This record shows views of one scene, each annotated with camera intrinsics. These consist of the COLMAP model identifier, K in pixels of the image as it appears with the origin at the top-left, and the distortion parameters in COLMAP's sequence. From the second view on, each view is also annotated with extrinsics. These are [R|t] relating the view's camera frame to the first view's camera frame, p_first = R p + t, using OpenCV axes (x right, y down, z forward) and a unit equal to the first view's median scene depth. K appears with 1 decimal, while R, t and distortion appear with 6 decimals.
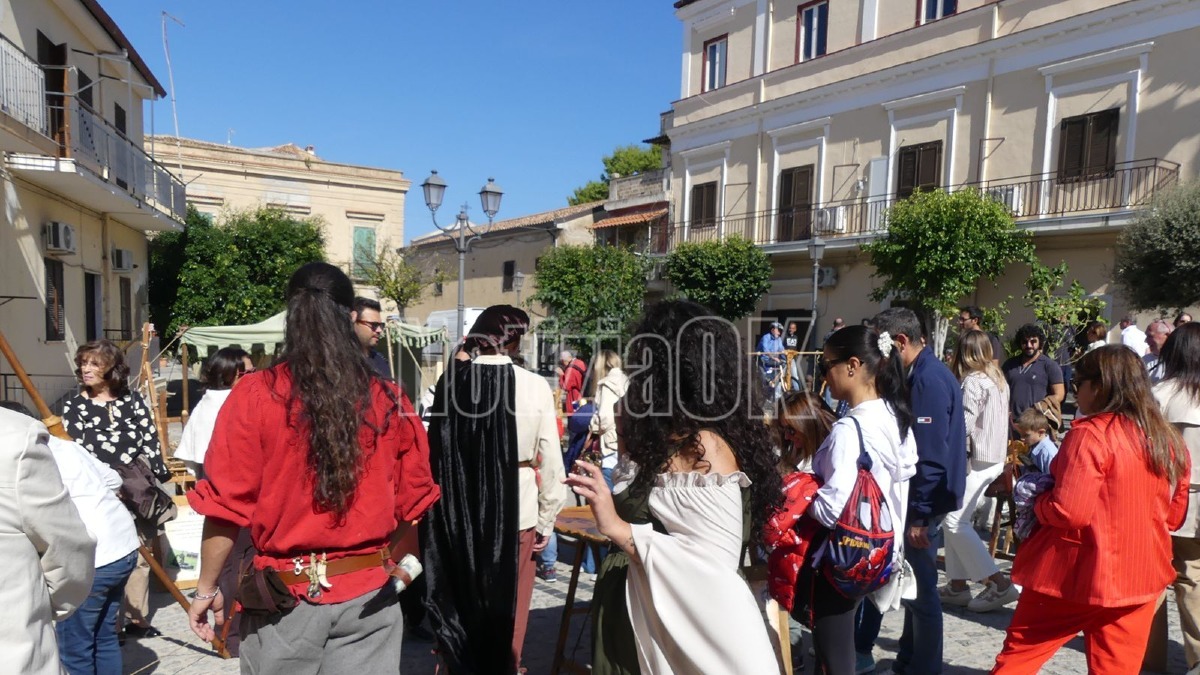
lens RADIAL K [[902.3, 0, 597.3], [0, 902.3, 449.6], [0, 0, 1]] dist [-0.024899, 0.030403]
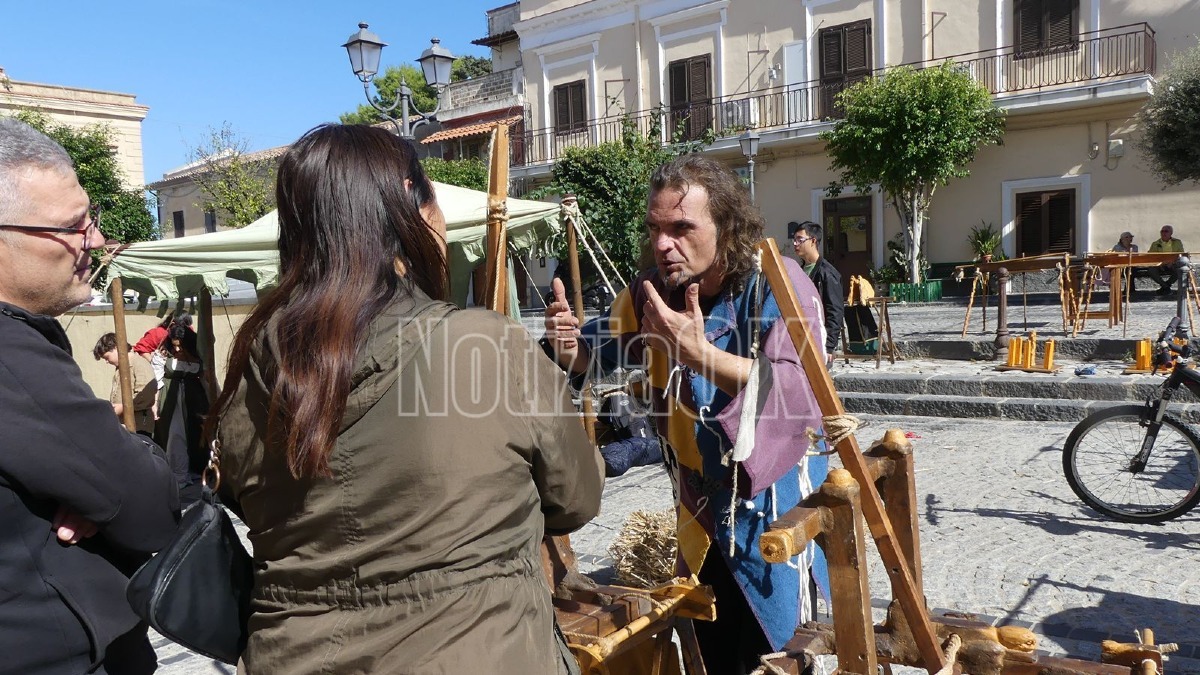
lens RADIAL K [[896.8, 0, 595.4], [0, 896.8, 371.4], [0, 0, 1]] dist [-0.006650, 0.005455]
pose [[0.955687, -0.098652, 0.277364, -0.150770], [0.102737, 0.994709, -0.000196, -0.016877], [-0.275877, 0.028683, 0.960765, 0.196358]]
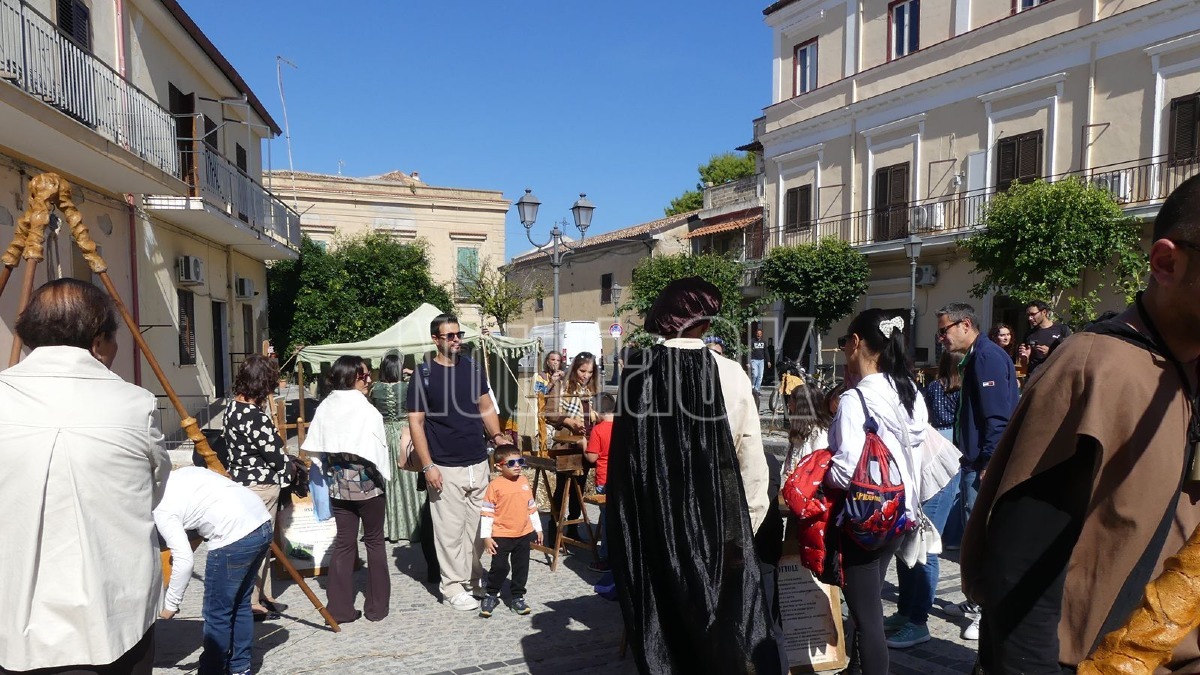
lens RADIAL K [[906.6, 0, 599.9], [0, 906.6, 447.2], [0, 0, 1]] dist [-0.025381, 0.030946]
pose [[0.993268, -0.023448, -0.113443, 0.009114], [0.021620, 0.999616, -0.017318, 0.005591], [0.113806, 0.014749, 0.993394, -0.018216]]
